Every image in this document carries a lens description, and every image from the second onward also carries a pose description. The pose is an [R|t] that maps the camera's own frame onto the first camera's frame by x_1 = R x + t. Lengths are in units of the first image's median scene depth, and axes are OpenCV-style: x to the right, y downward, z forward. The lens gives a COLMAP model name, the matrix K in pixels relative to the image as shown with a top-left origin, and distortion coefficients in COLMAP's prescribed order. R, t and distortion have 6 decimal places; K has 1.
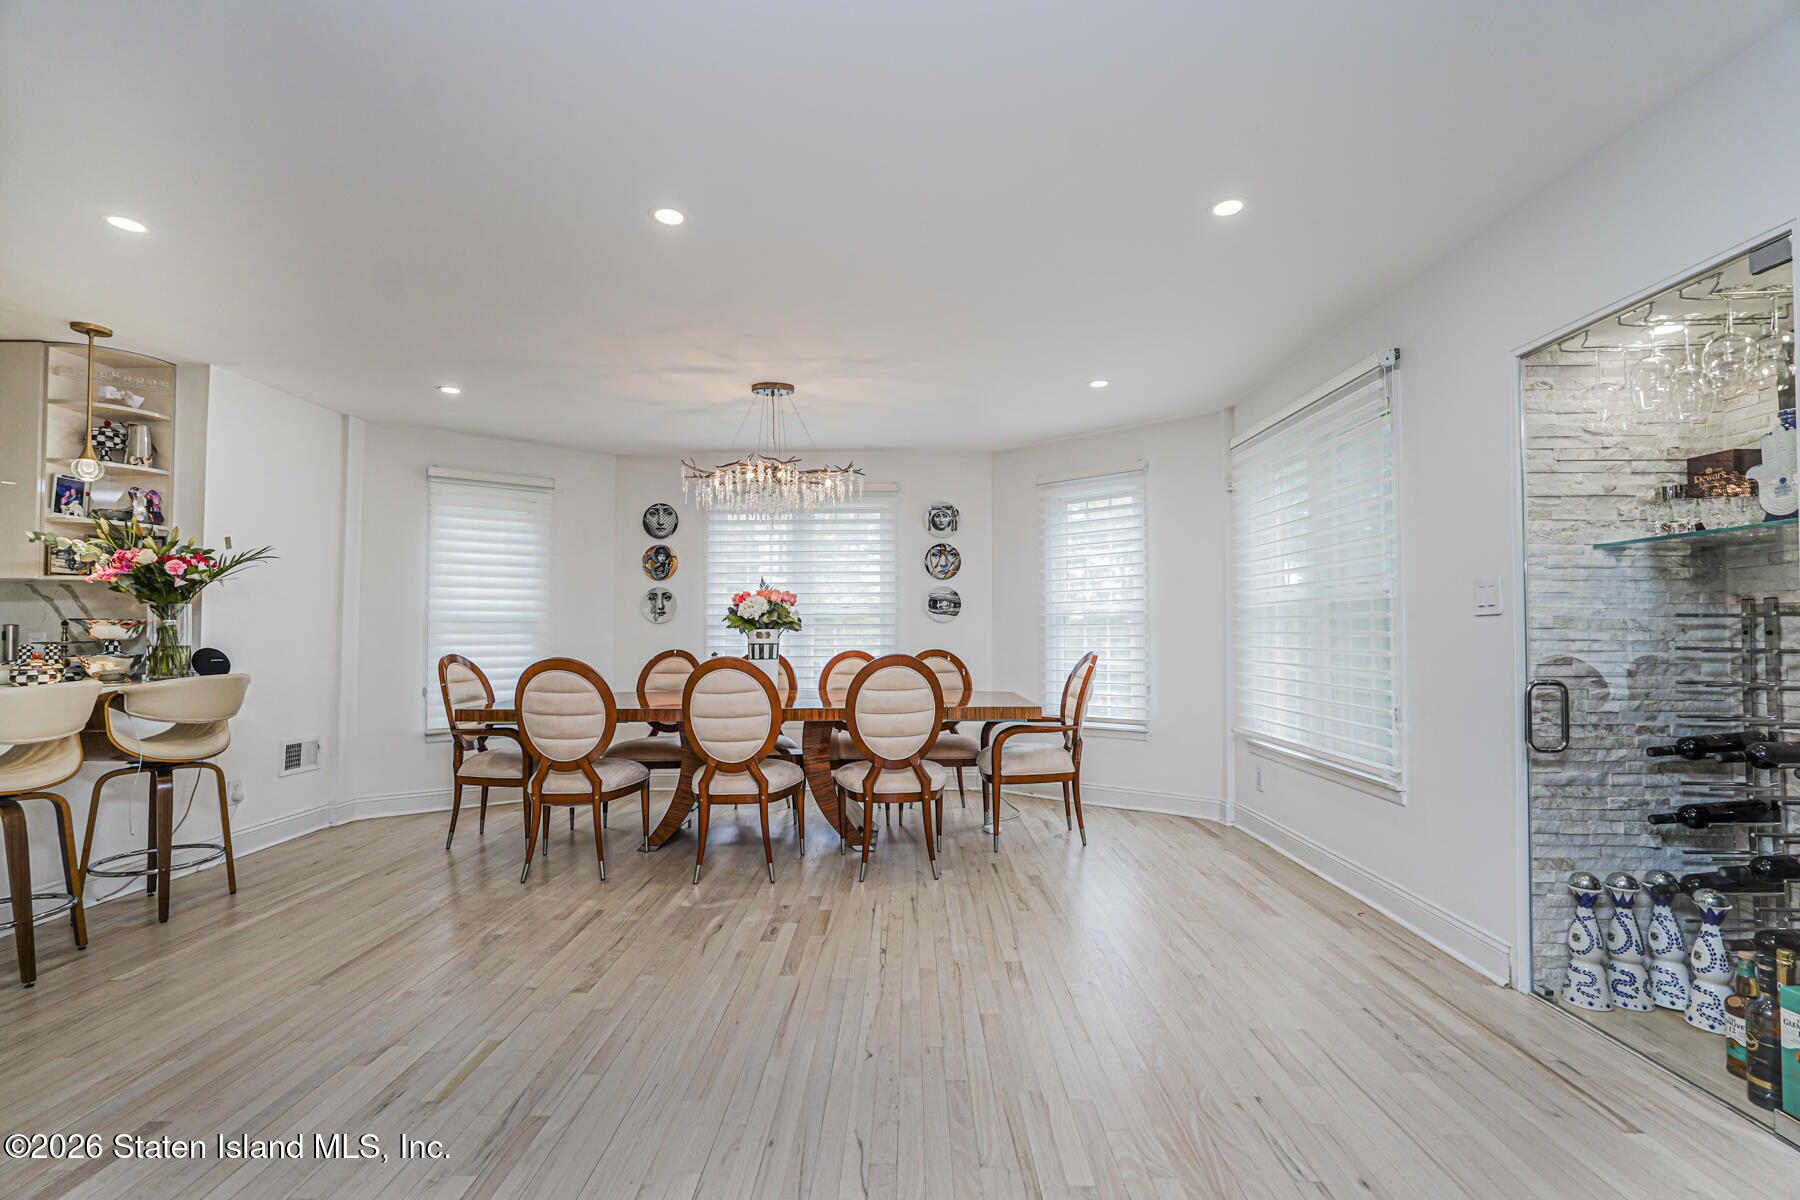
lens RADIAL K [[797.3, 0, 905.4], [0, 797.3, 606.4], [0, 0, 1]] dist [-0.022865, 0.013589]
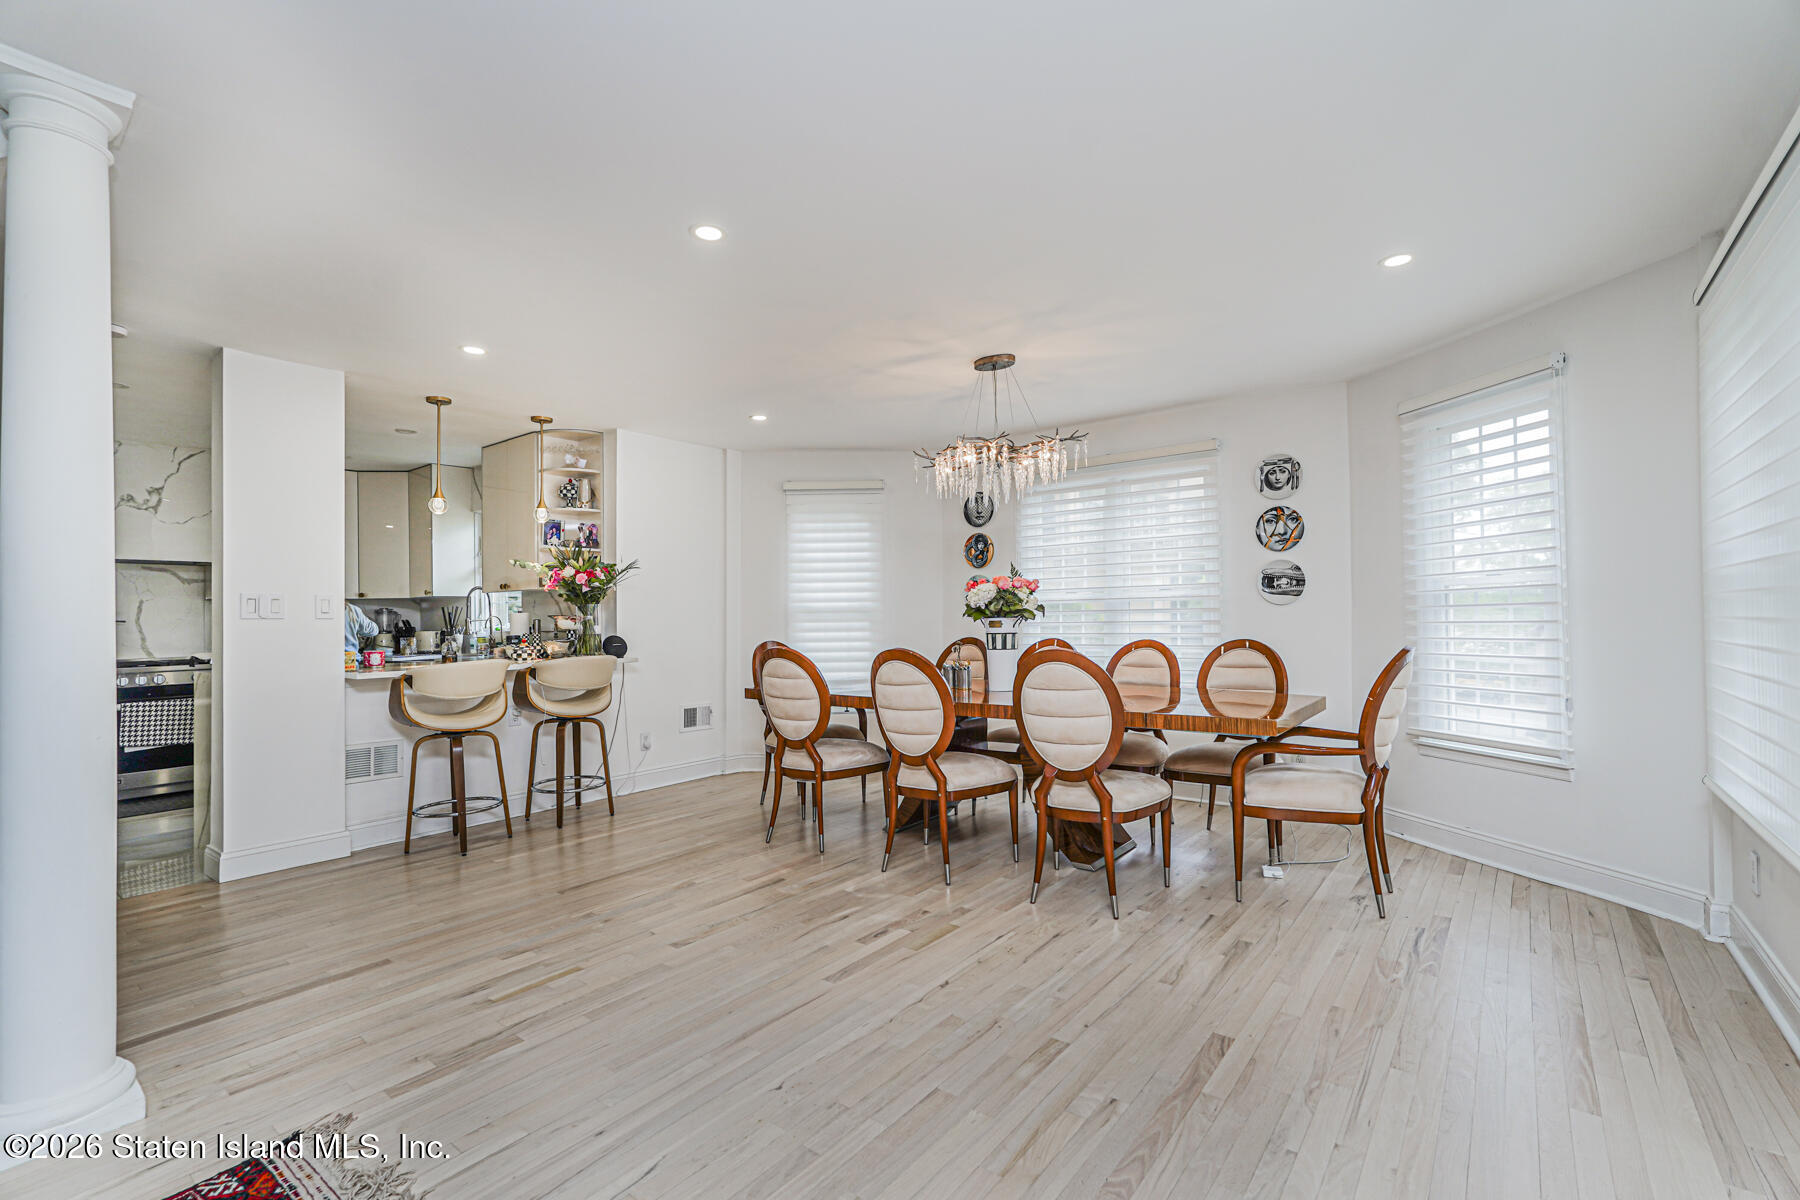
lens RADIAL K [[797.3, 0, 905.4], [0, 797.3, 606.4], [0, 0, 1]] dist [-0.022865, 0.013589]
pose [[0.792718, -0.015807, -0.609383, 0.368176], [0.031198, 0.999406, 0.014661, -0.002690], [0.608789, -0.030634, 0.792740, 0.213578]]
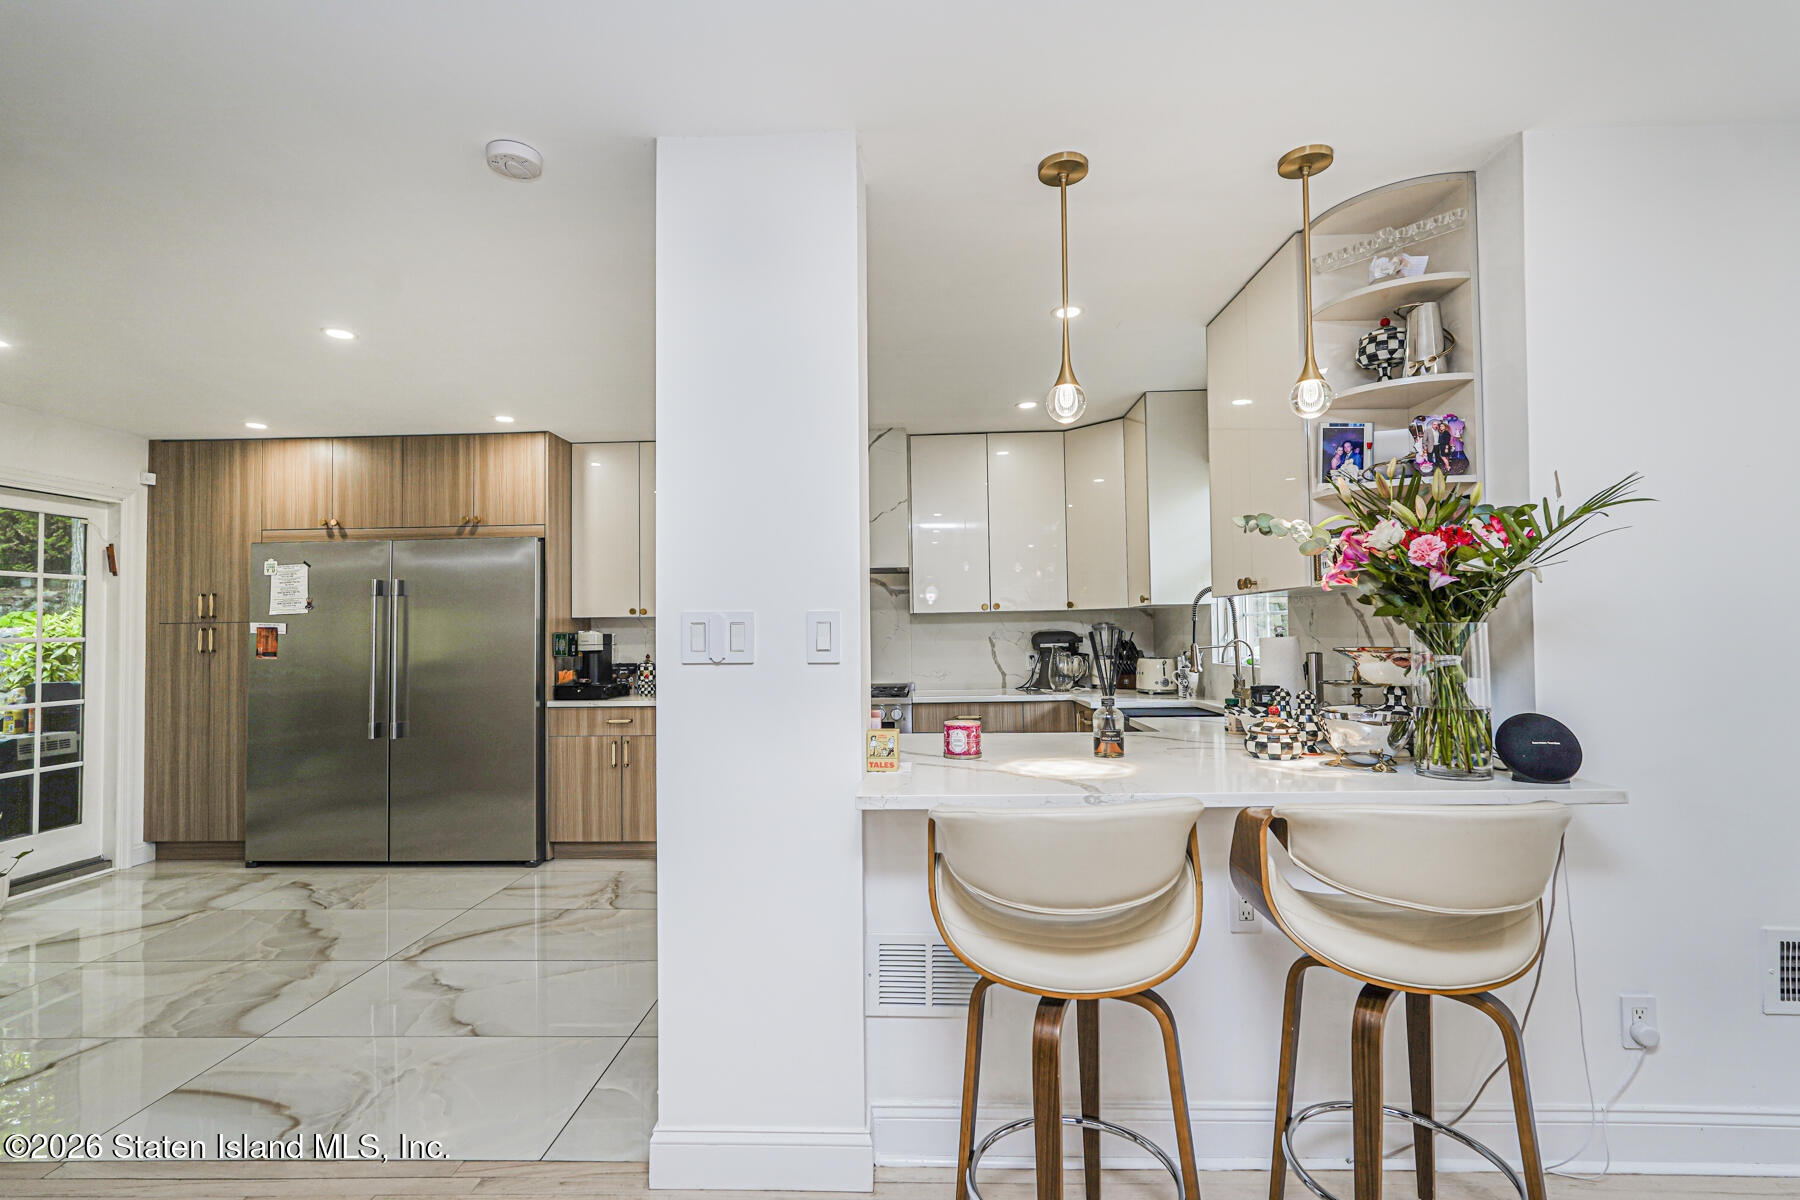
lens RADIAL K [[797.3, 0, 905.4], [0, 797.3, 606.4], [0, 0, 1]] dist [-0.022865, 0.013589]
pose [[-0.030589, -0.026480, -0.999181, -0.403980], [0.040869, 0.998780, -0.027721, -0.013325], [0.998696, -0.041683, -0.029470, 0.649086]]
